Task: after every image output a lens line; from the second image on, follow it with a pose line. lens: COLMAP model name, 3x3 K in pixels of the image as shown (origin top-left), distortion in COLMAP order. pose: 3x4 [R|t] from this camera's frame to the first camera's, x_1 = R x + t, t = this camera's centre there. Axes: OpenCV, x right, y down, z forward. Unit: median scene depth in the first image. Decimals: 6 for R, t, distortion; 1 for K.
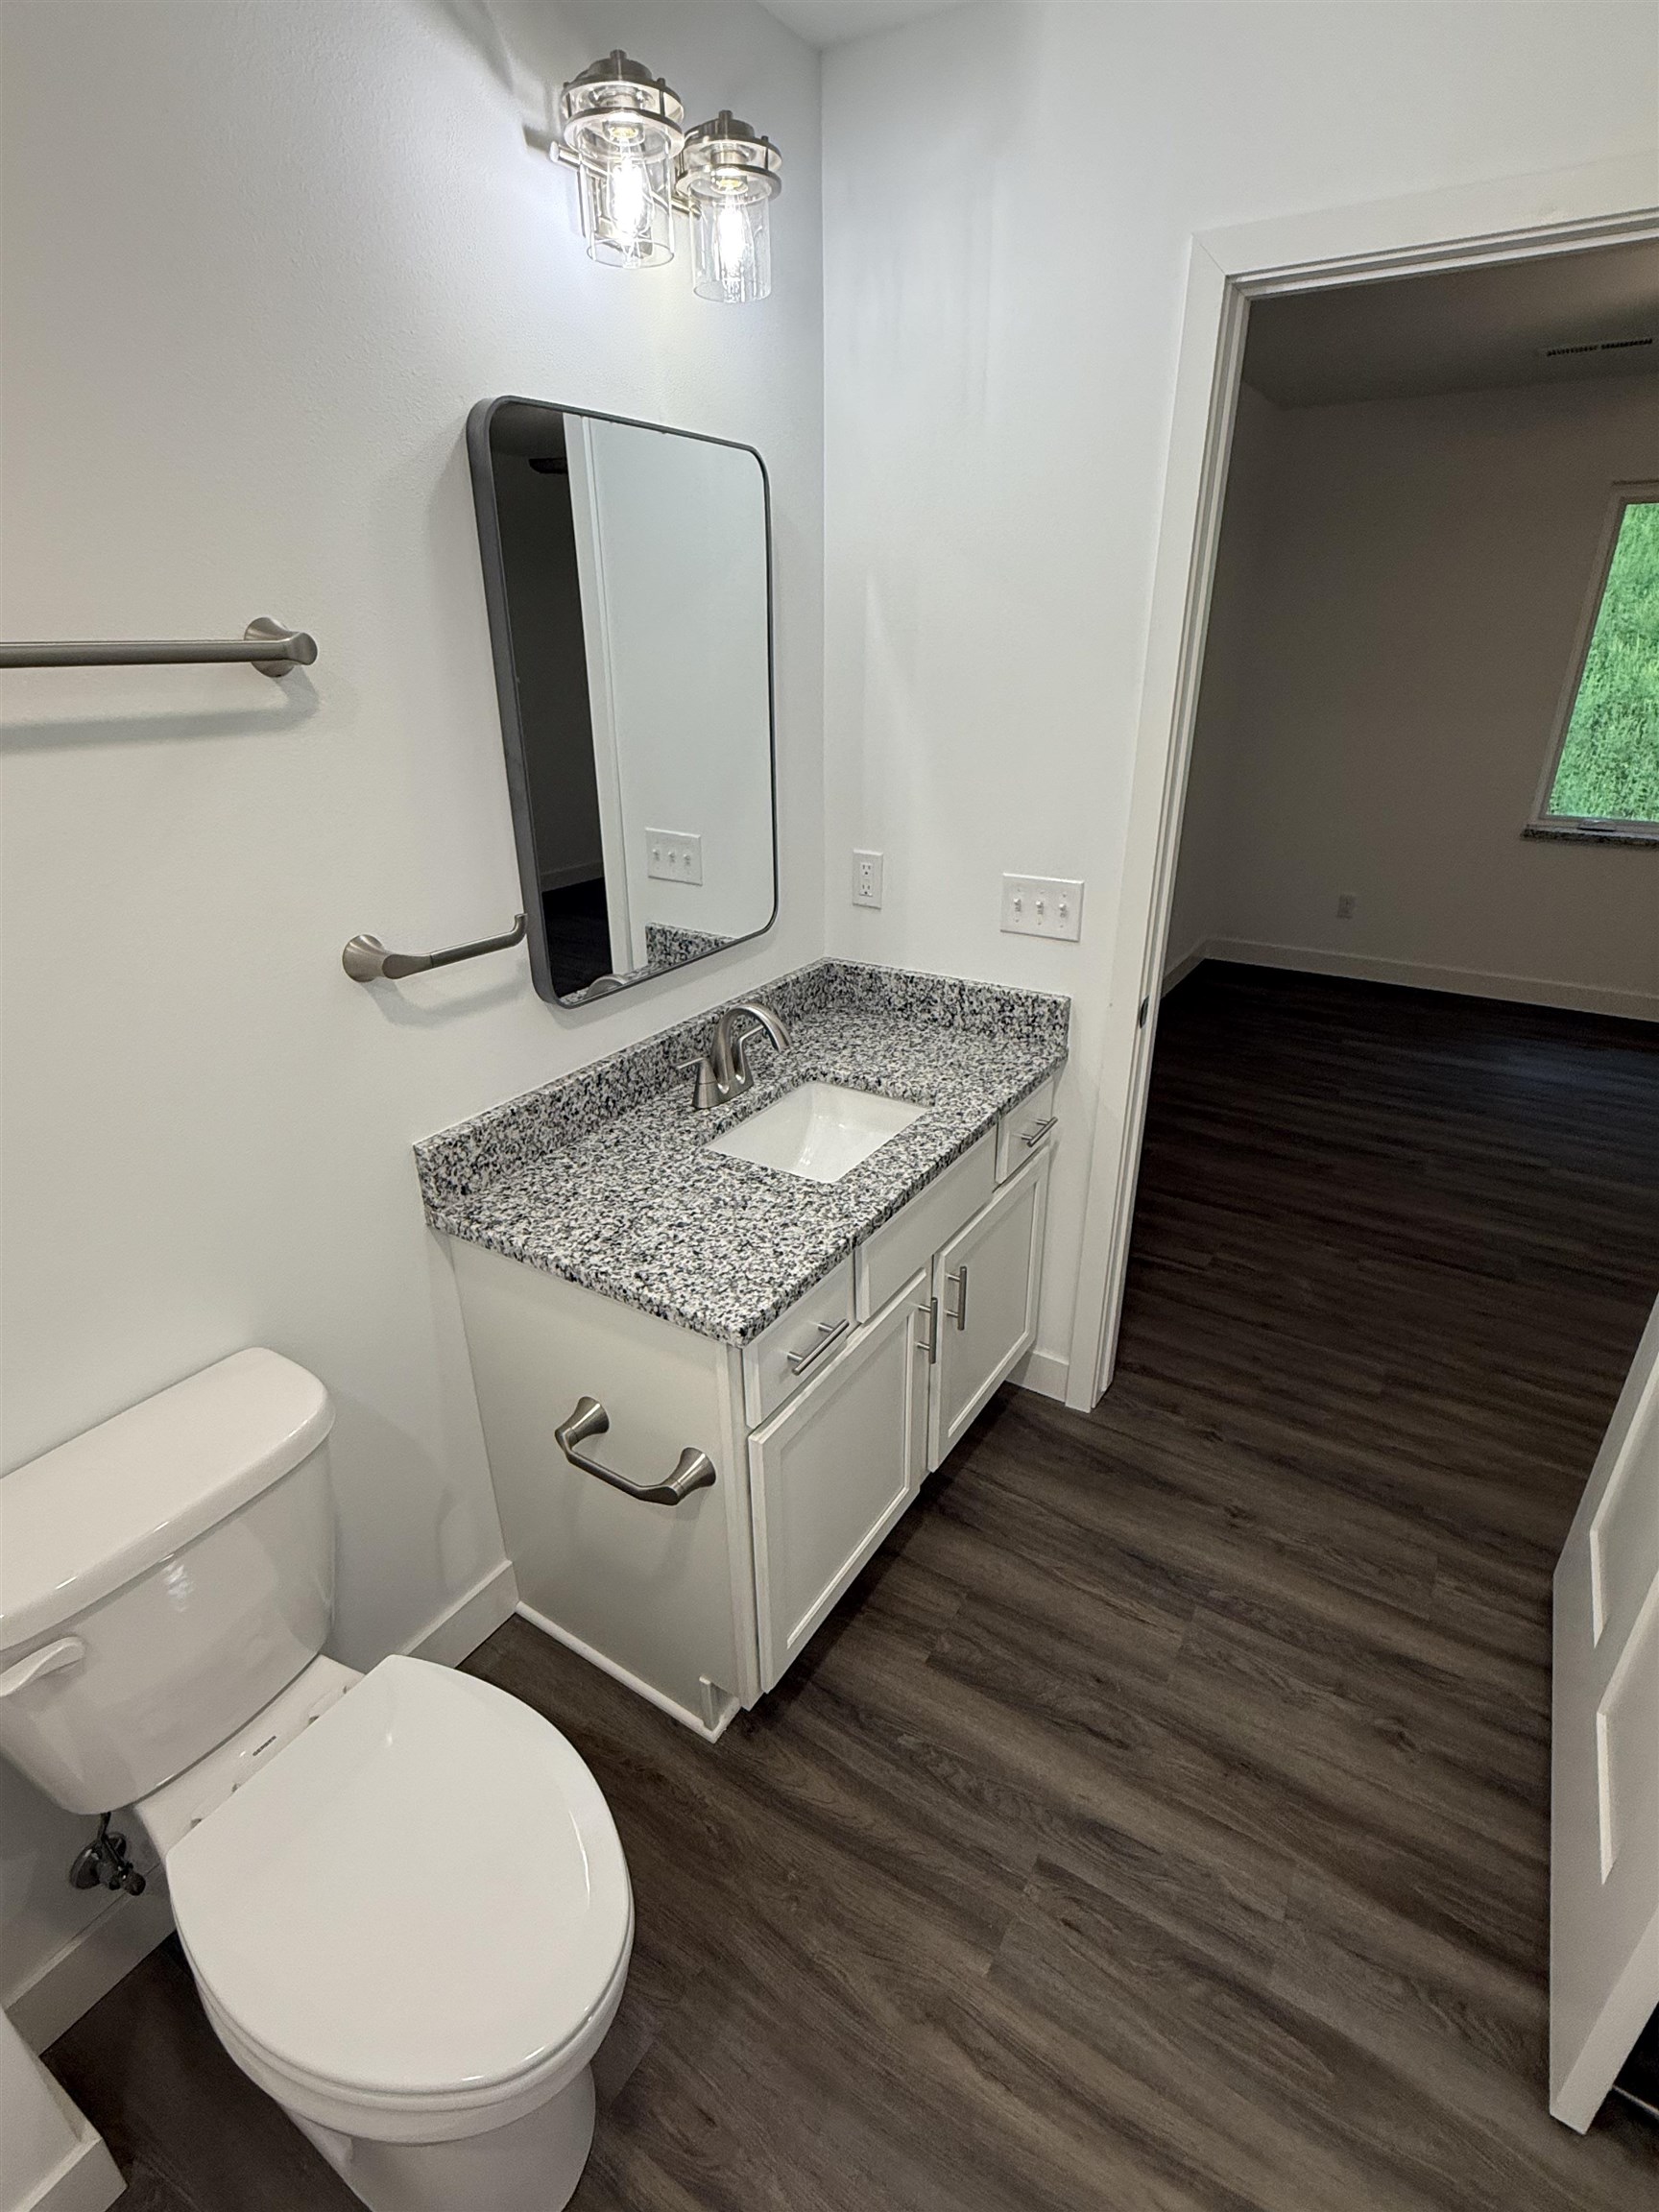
lens RADIAL K [[1064.4, 0, 832.4], [0, 1064.4, 1098.6], [0, 0, 1]] dist [0.001307, -0.002004]
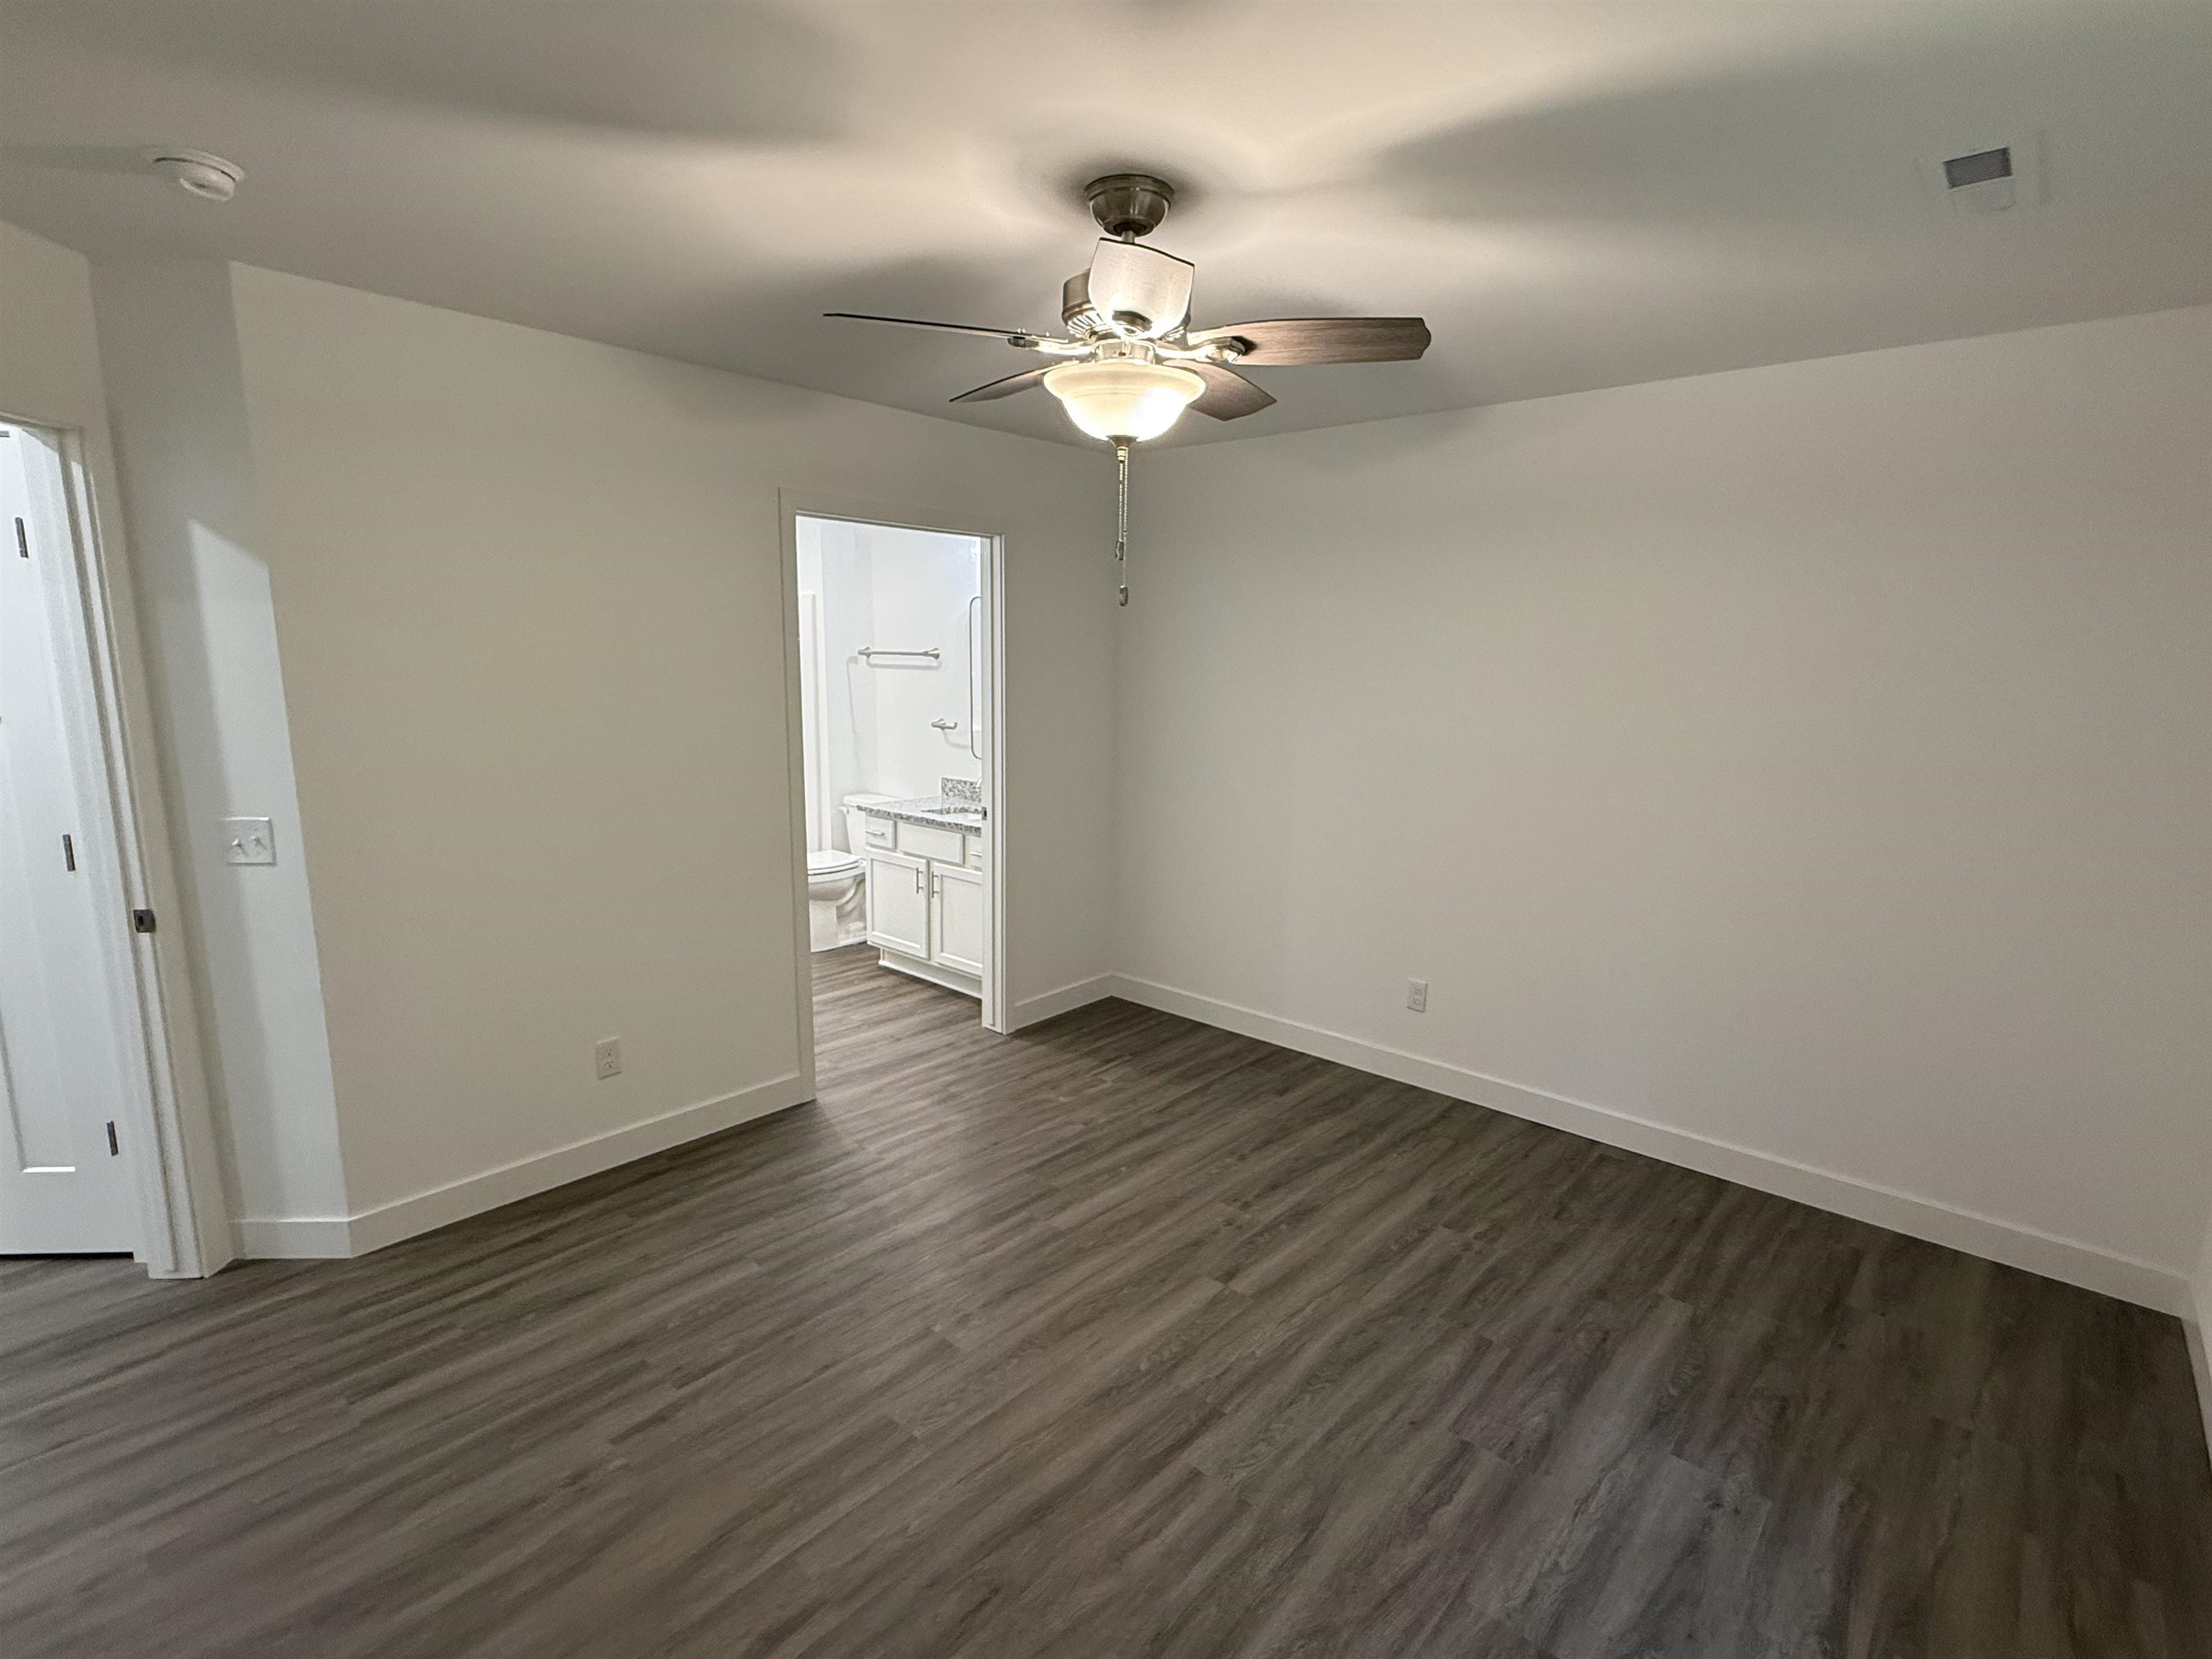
lens RADIAL K [[1064.4, 0, 1109.3], [0, 1064.4, 824.5], [0, 0, 1]] dist [0.001307, -0.002004]
pose [[-0.162200, 0.158471, -0.973950, 2.562086], [-0.419778, 0.882172, 0.213447, -0.682297], [0.893016, 0.443463, -0.076566, 1.496431]]
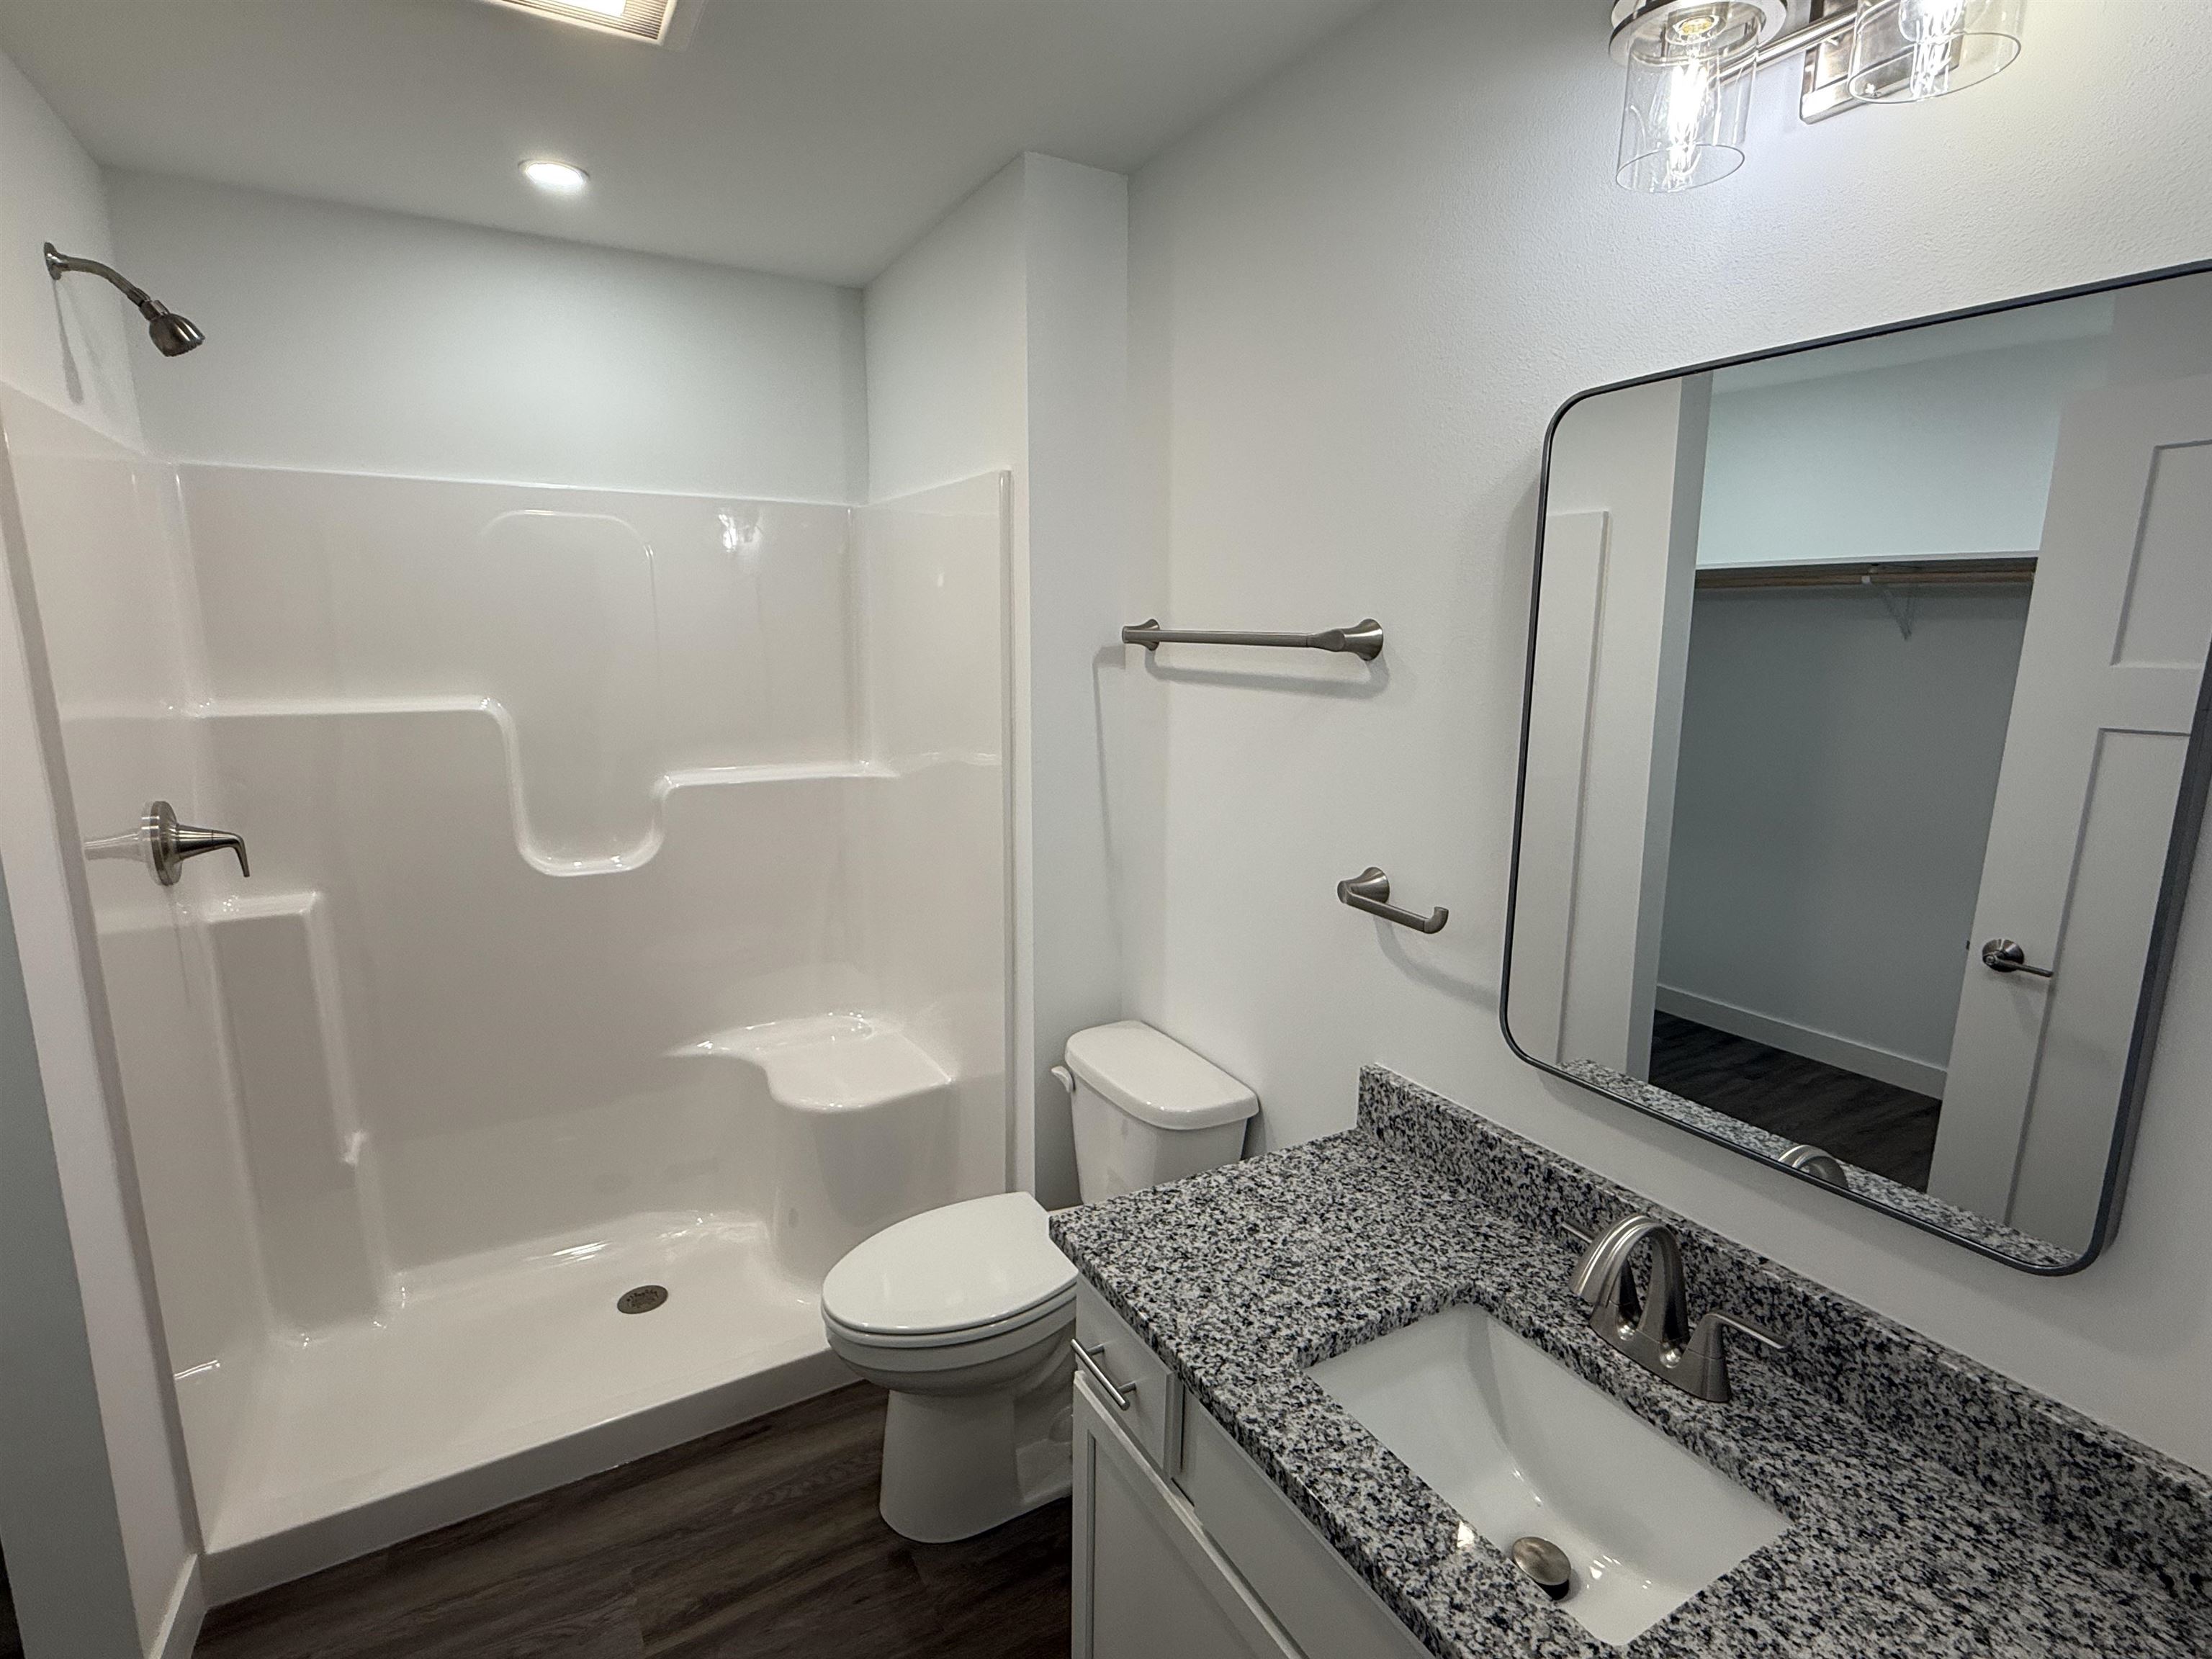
lens RADIAL K [[1064.4, 0, 1117.3], [0, 1064.4, 831.9], [0, 0, 1]] dist [0.001307, -0.002004]
pose [[-0.459068, 0.164633, -0.873014, 0.517007], [-0.374831, 0.855038, 0.358346, -0.362455], [0.805456, 0.491737, -0.330811, 0.817752]]
